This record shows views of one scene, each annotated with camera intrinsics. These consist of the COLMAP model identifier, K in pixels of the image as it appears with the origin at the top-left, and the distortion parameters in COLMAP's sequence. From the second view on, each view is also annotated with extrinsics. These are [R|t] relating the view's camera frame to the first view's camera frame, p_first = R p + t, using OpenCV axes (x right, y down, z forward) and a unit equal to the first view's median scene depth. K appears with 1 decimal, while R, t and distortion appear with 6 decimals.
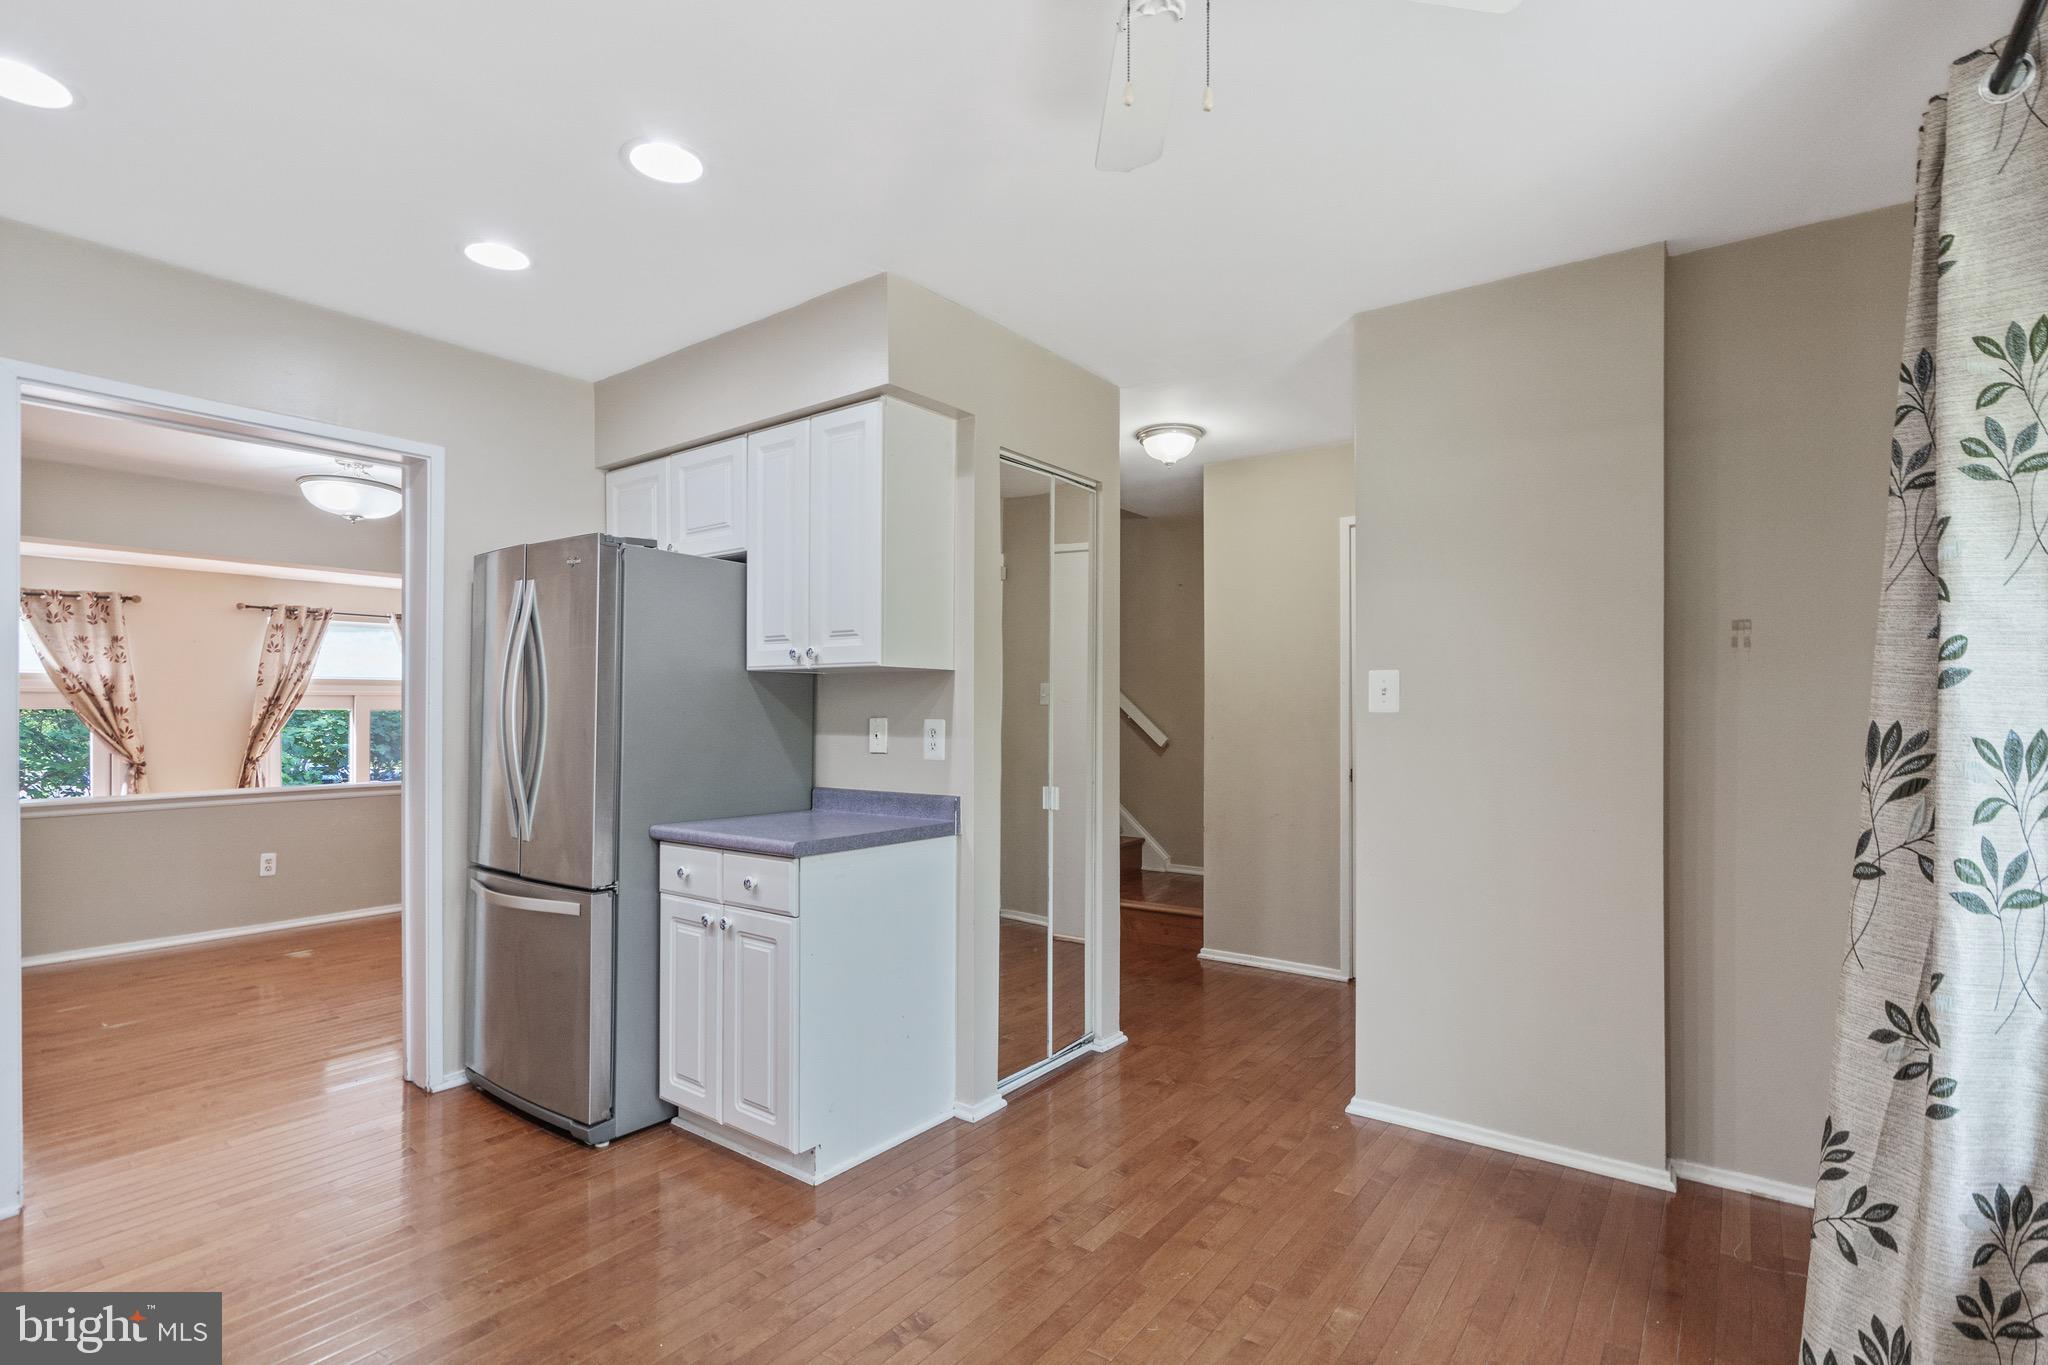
lens RADIAL K [[930.5, 0, 1004.4], [0, 930.5, 702.5], [0, 0, 1]] dist [-0.009098, 0.004043]
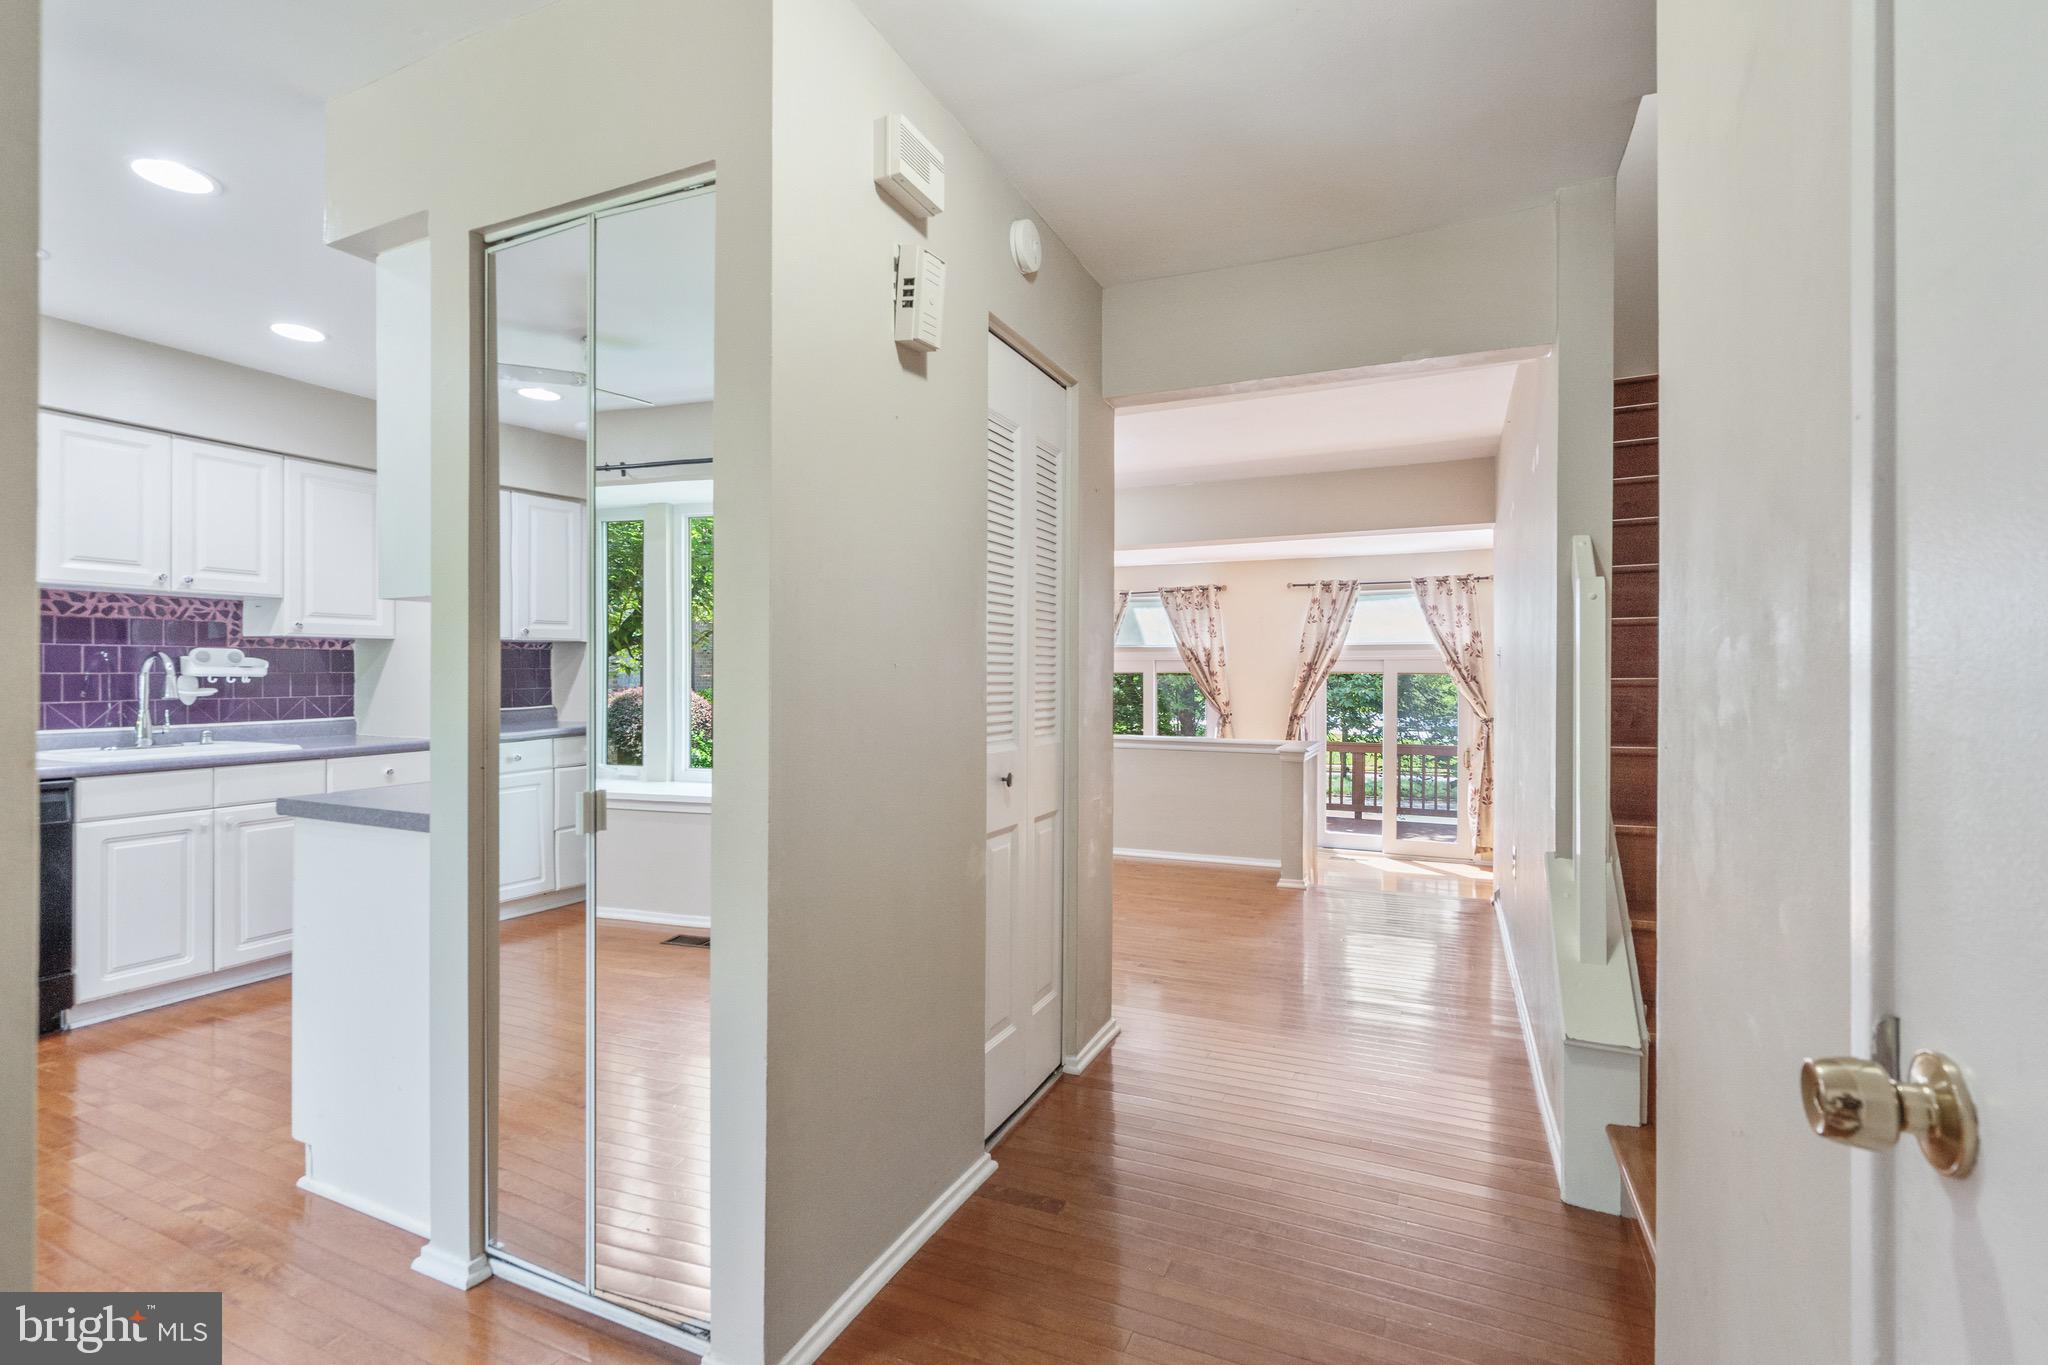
lens RADIAL K [[930.5, 0, 1035.7], [0, 930.5, 672.6], [0, 0, 1]] dist [-0.009098, 0.004043]
pose [[0.222248, 0.001262, -0.974989, 0.278776], [0.004712, 0.999986, 0.002369, 0.002636], [0.974979, -0.005121, 0.222239, 0.452398]]
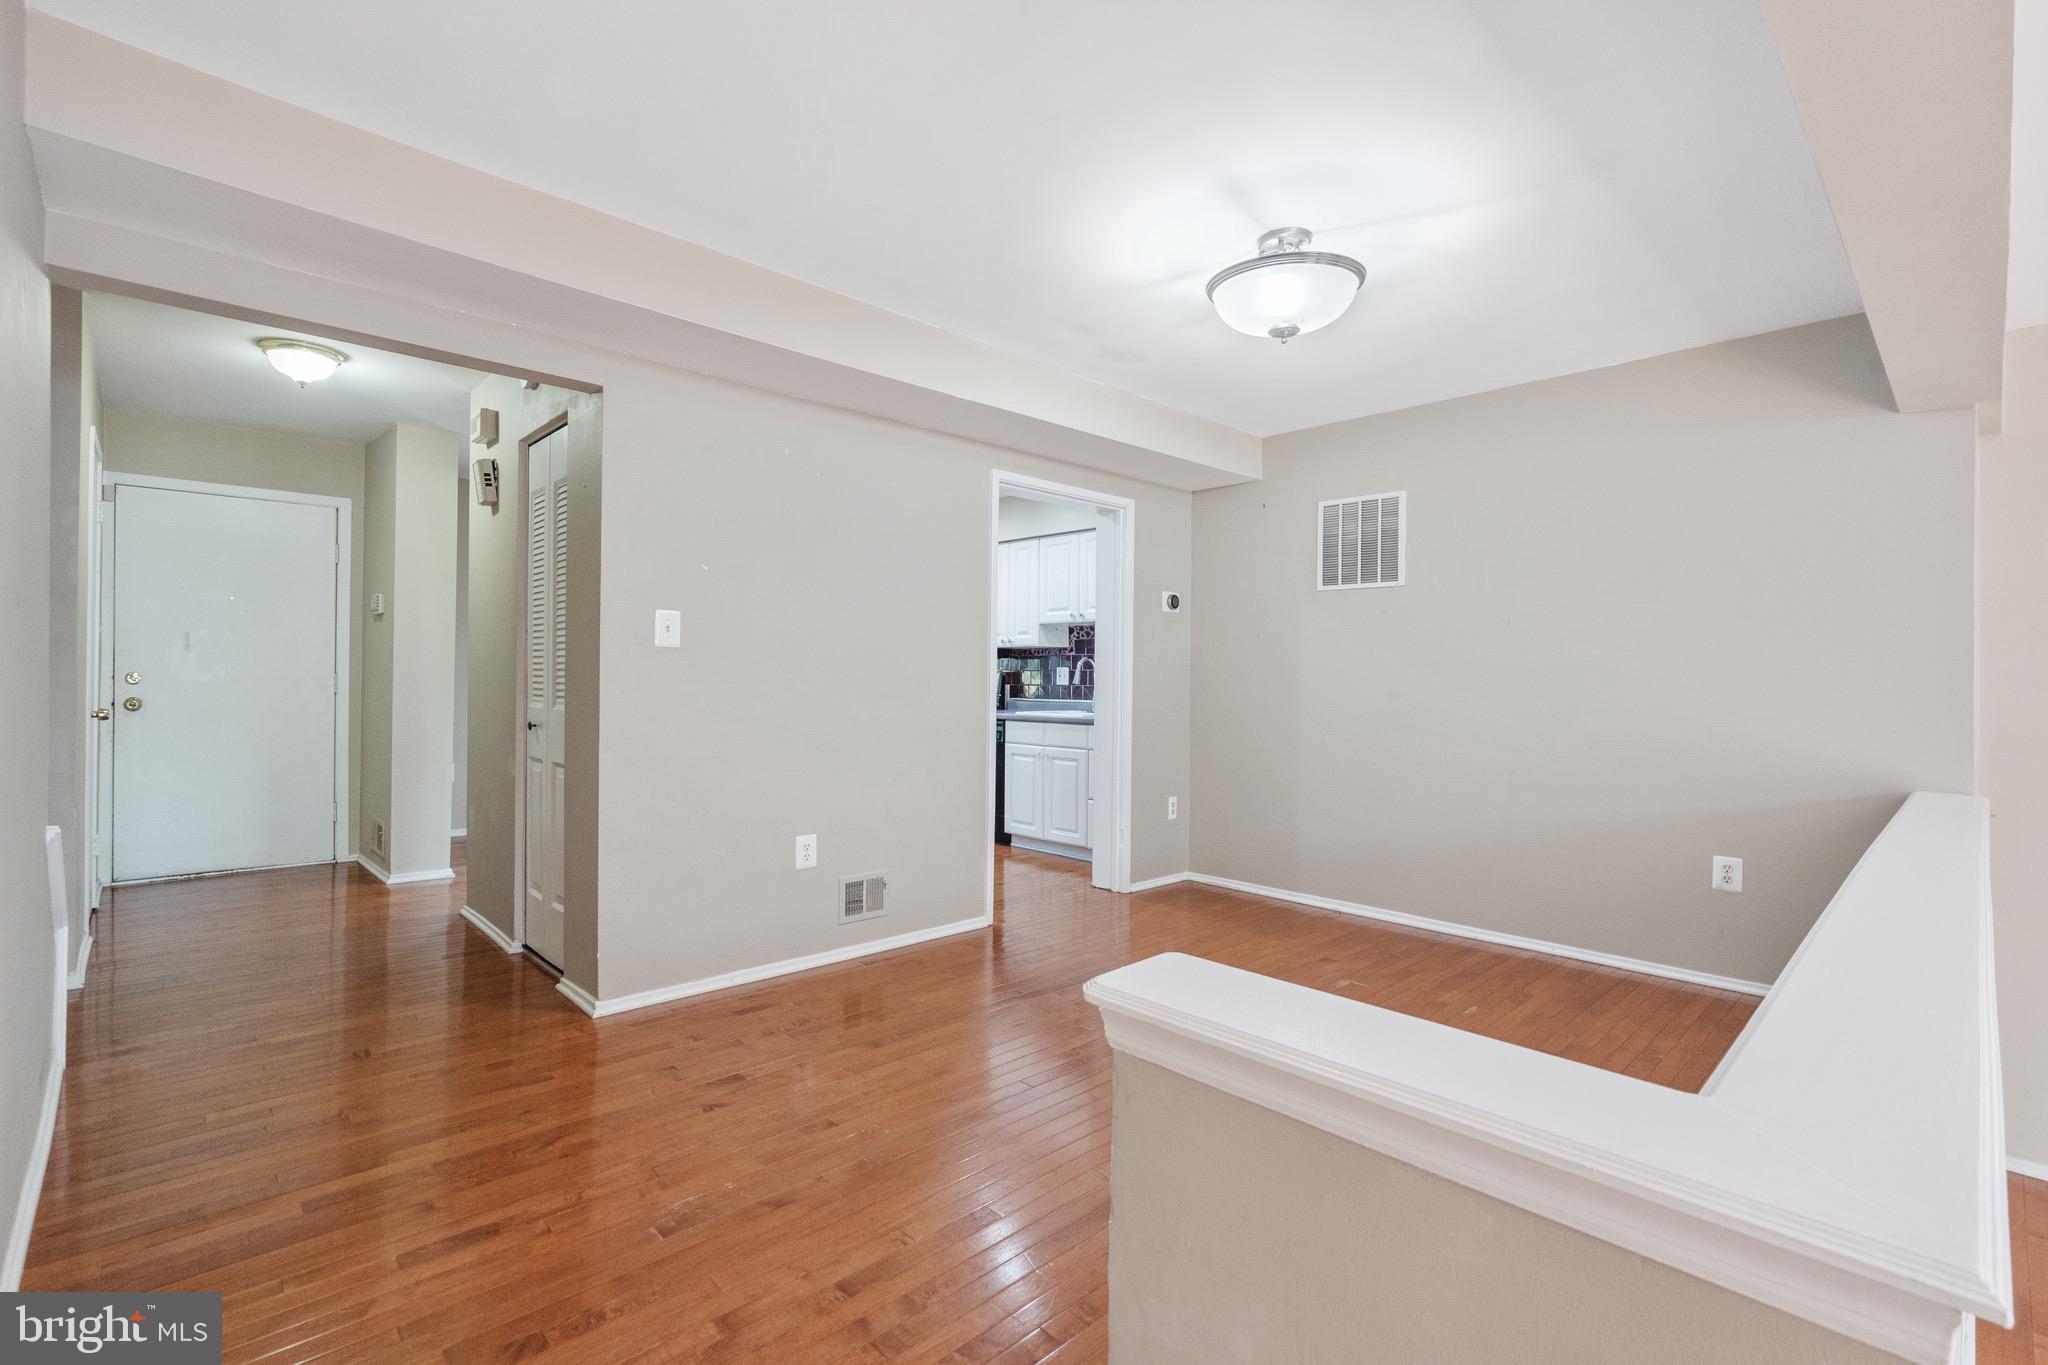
lens RADIAL K [[930.5, 0, 1024.8], [0, 930.5, 668.2], [0, 0, 1]] dist [-0.009098, 0.004043]
pose [[-0.984643, -0.004130, 0.174529, -0.364541], [-0.007578, 0.999789, -0.019091, 0.015950], [-0.174413, -0.020121, -0.984467, 0.944955]]
